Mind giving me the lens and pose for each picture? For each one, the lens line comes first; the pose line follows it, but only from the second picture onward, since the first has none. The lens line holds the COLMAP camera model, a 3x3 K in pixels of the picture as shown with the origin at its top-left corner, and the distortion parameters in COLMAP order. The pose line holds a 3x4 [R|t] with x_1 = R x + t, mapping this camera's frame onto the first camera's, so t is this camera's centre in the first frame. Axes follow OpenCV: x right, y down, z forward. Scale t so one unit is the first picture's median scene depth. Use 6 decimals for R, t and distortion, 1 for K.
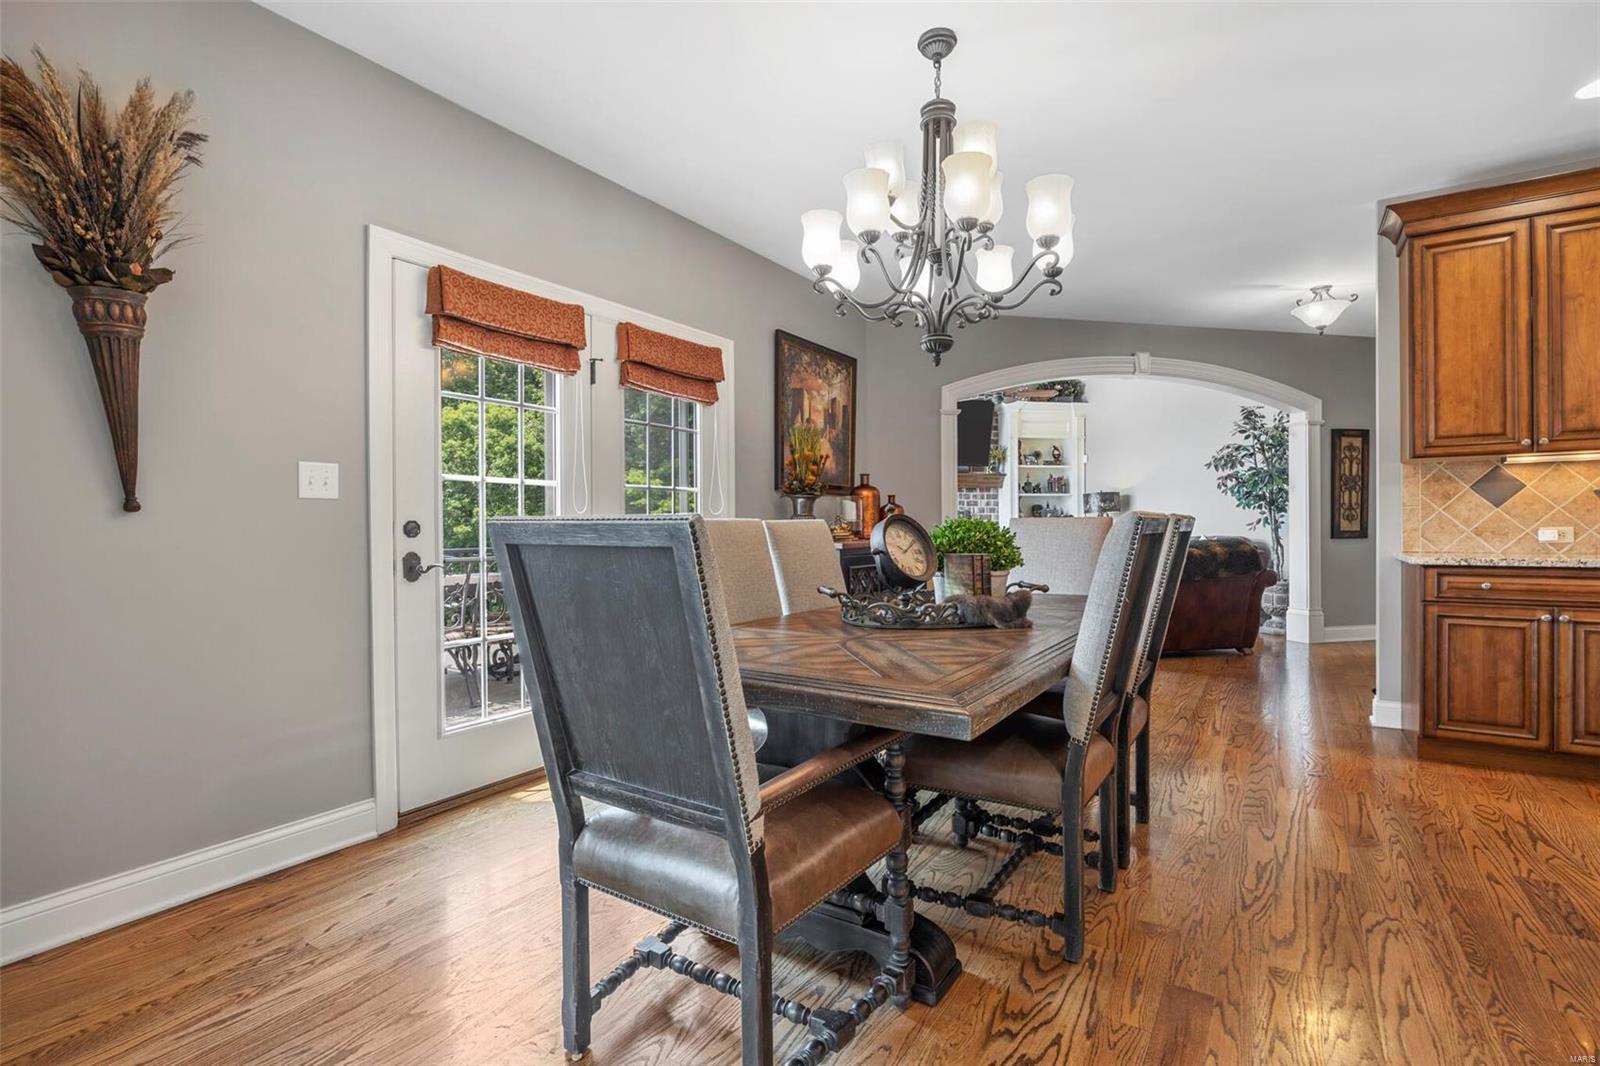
lens RADIAL K [[739.5, 0, 803.9], [0, 739.5, 524.5], [0, 0, 1]] dist [-0.001177, 0.000164]
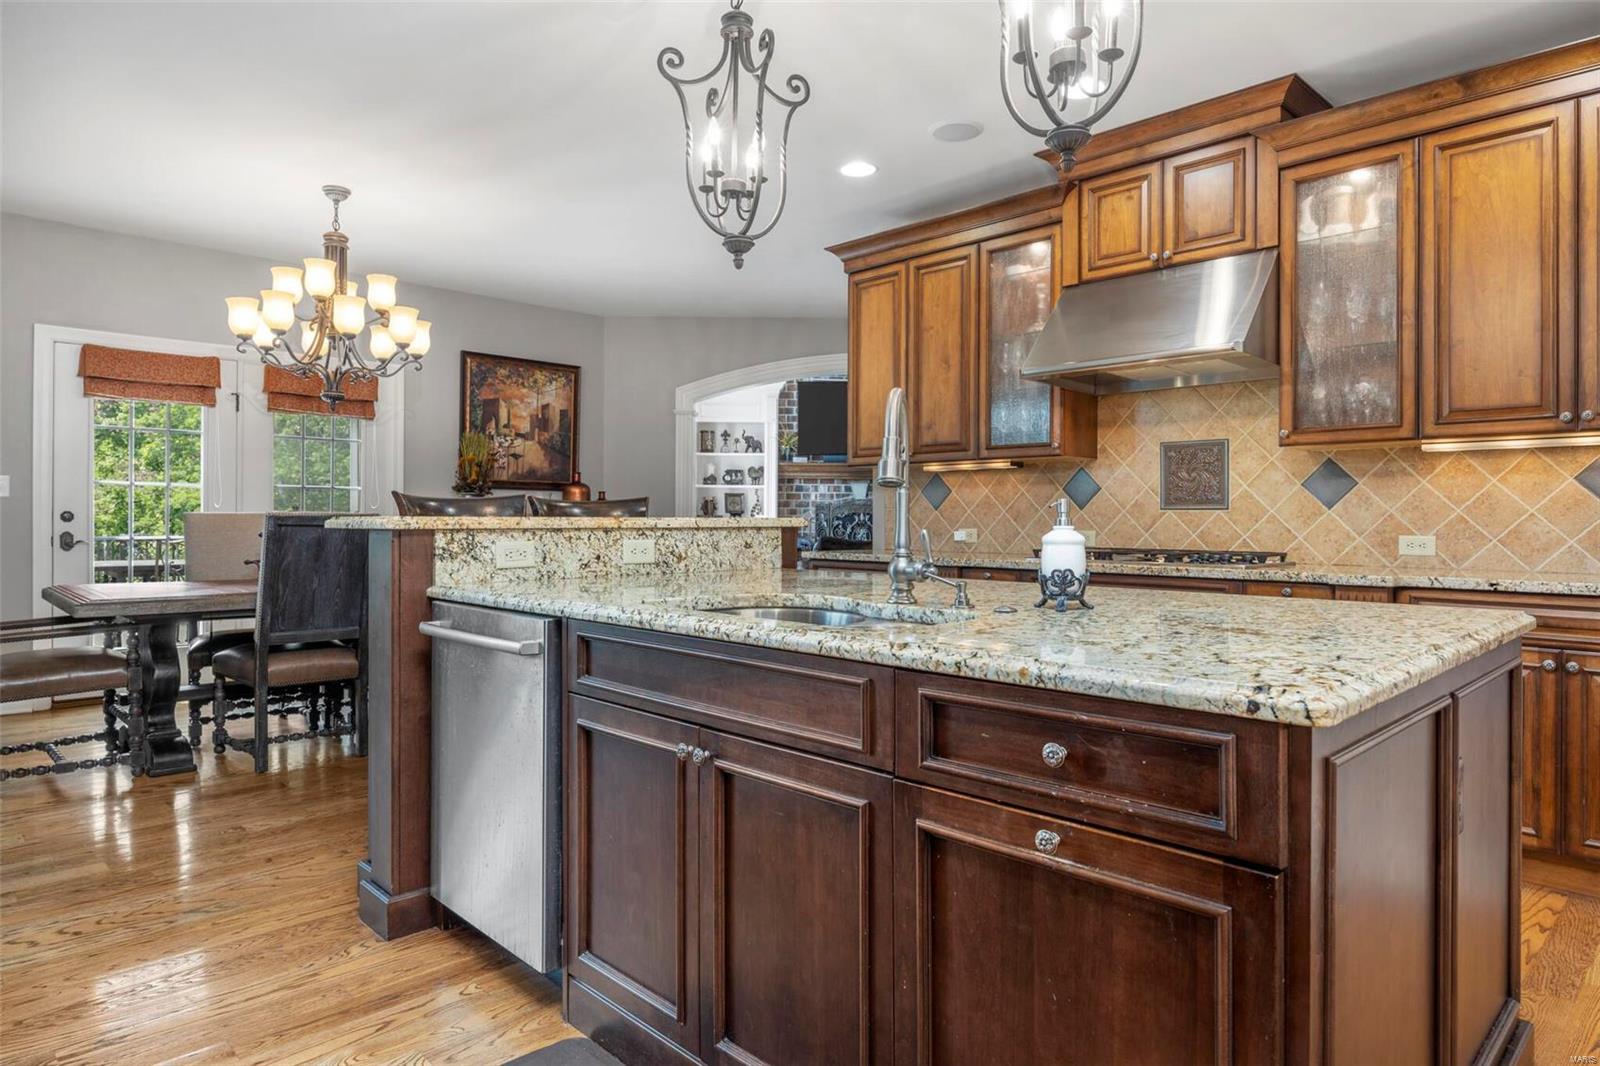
lens RADIAL K [[950.1, 0, 795.8], [0, 950.1, 523.7], [0, 0, 1]] dist [0.005203, -0.001648]
pose [[0.972899, 0.010292, -0.231003, 0.726112], [-0.009353, 0.999943, 0.005158, -0.001889], [0.231043, -0.002858, 0.972939, -0.301115]]
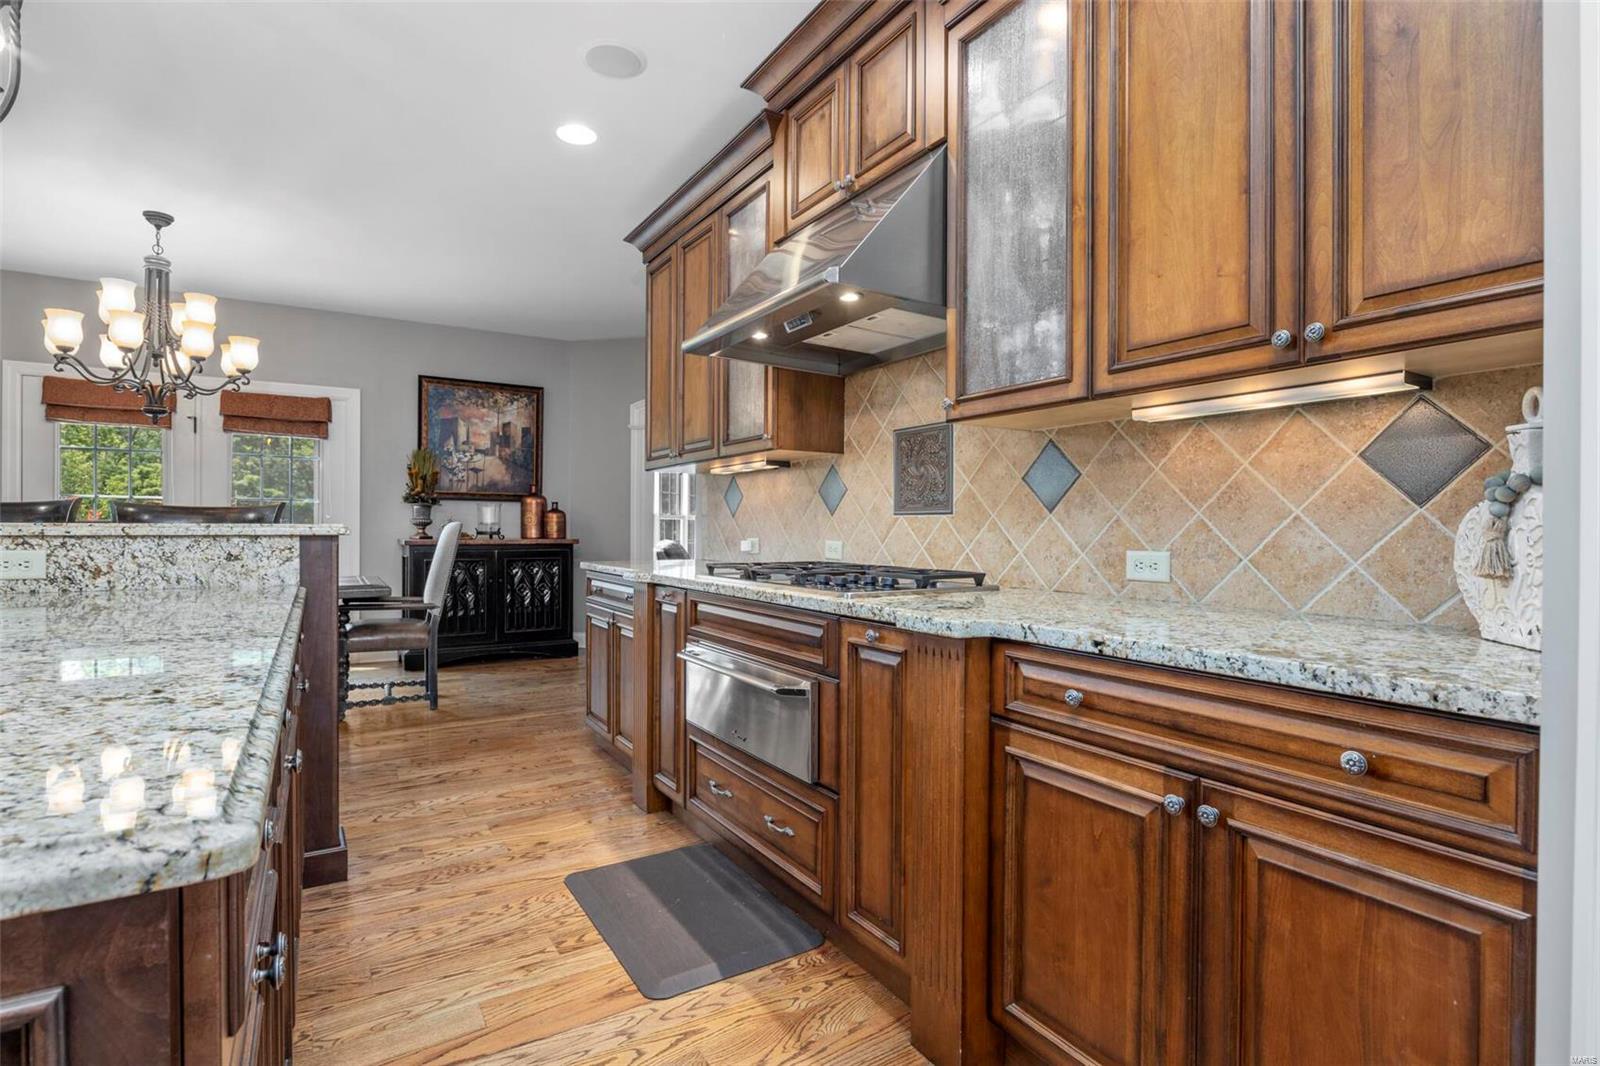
lens RADIAL K [[771.2, 0, 805.2], [0, 771.2, 528.7], [0, 0, 1]] dist [-0.002414, 0.000648]
pose [[0.898722, 0.010023, -0.438403, 1.021026], [-0.010312, 0.999945, 0.001722, -0.003543], [0.438397, 0.002973, 0.898777, 0.073506]]
